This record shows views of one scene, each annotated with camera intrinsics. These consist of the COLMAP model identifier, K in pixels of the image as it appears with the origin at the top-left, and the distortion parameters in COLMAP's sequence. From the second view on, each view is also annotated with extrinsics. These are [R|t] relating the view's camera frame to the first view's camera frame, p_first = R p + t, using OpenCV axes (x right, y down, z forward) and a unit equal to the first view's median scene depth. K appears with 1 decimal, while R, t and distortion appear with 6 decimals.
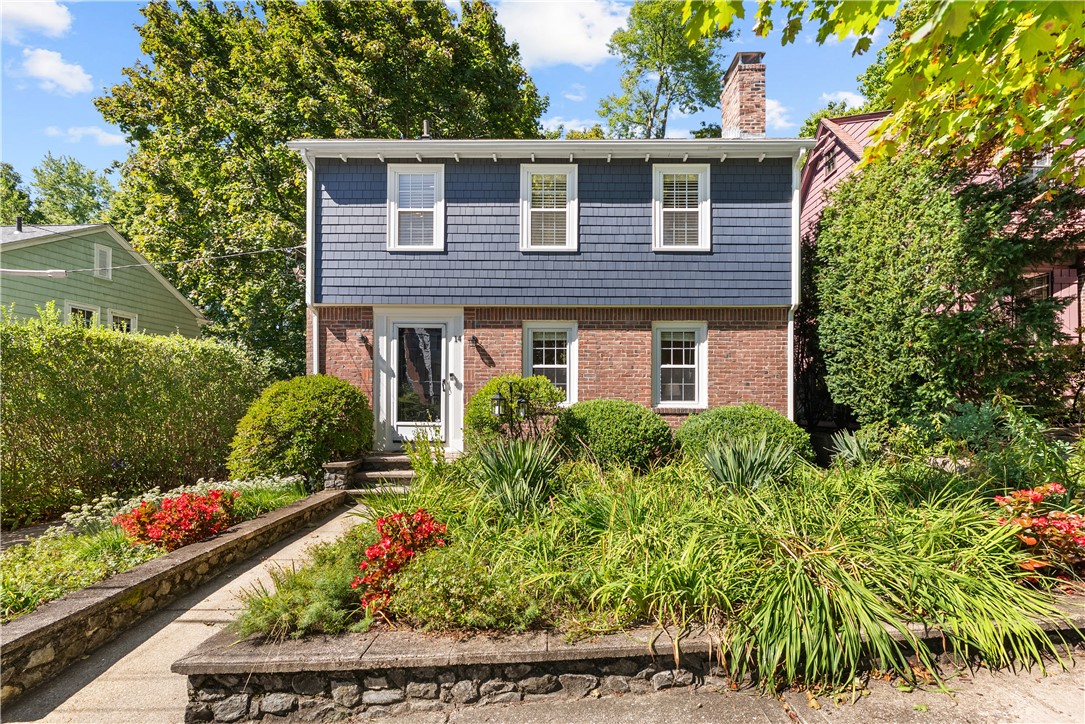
lens RADIAL K [[494.9, 0, 540.9], [0, 494.9, 399.1], [0, 0, 1]] dist [-0.001609, -0.001124]
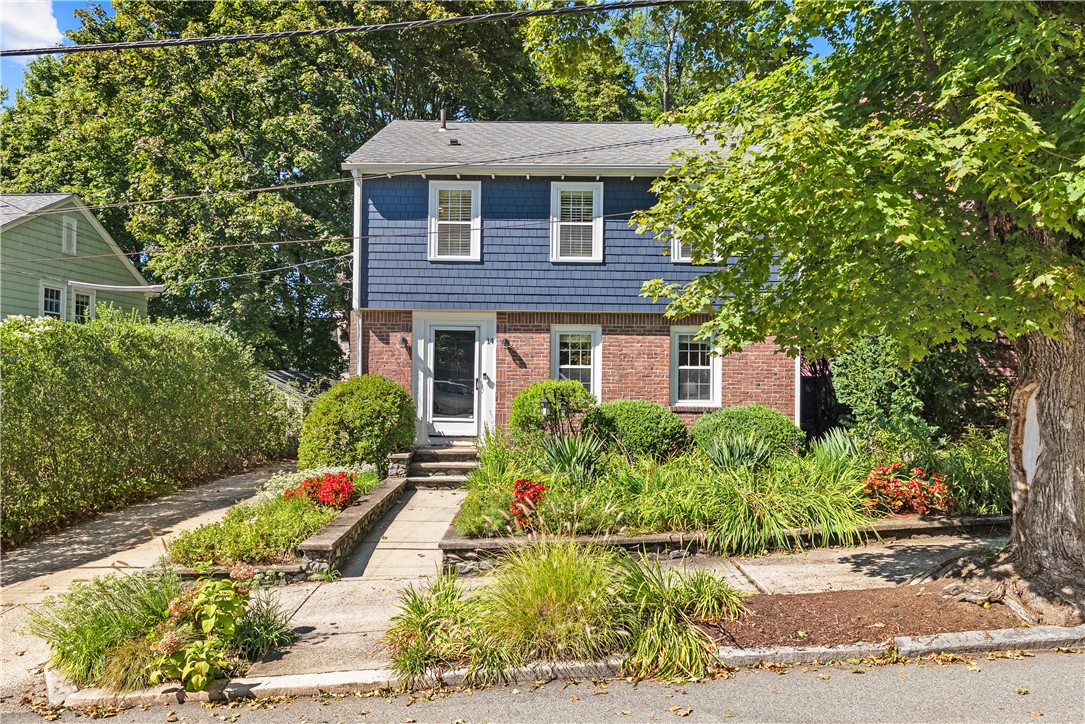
lens RADIAL K [[708.5, 0, 512.7], [0, 708.5, 371.8], [0, 0, 1]] dist [-0.002171, 0.003466]
pose [[0.999974, 0.006708, 0.002708, -0.126265], [-0.006700, 0.999973, -0.003056, -0.051115], [-0.002728, 0.003037, 0.999992, -0.558444]]
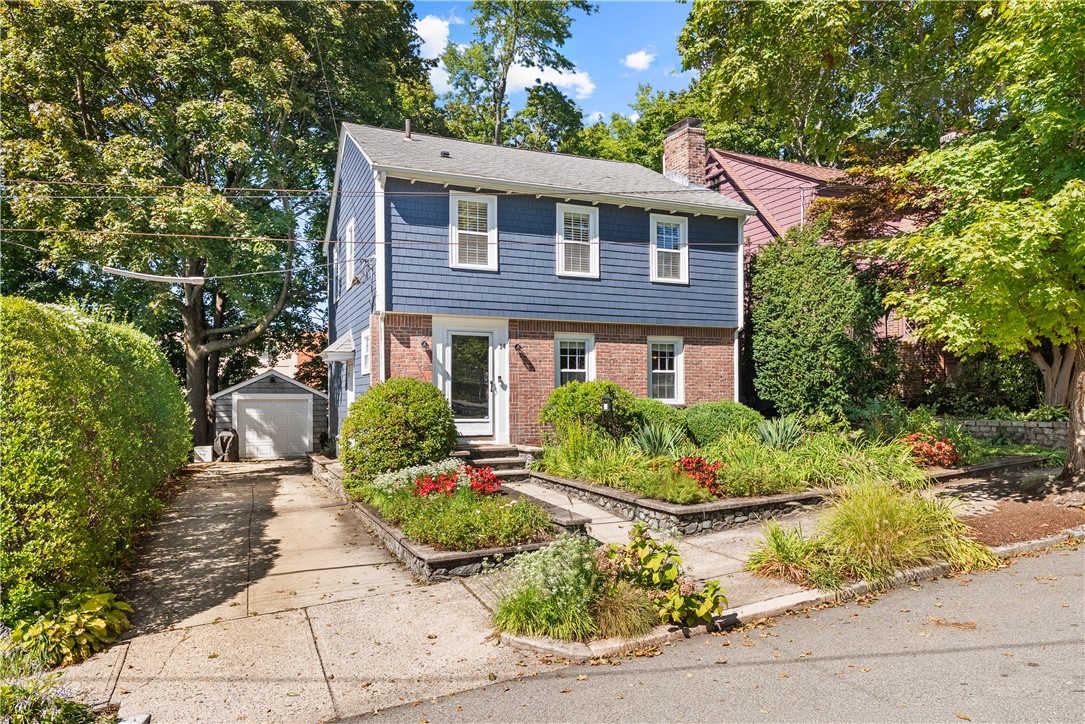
lens RADIAL K [[708.5, 0, 518.0], [0, 708.5, 379.9], [0, 0, 1]] dist [-0.002171, 0.003466]
pose [[0.920934, 0.002310, 0.389712, -0.795184], [0.004750, 0.999842, -0.017151, -0.015179], [-0.389689, 0.017646, 0.920777, -0.540965]]
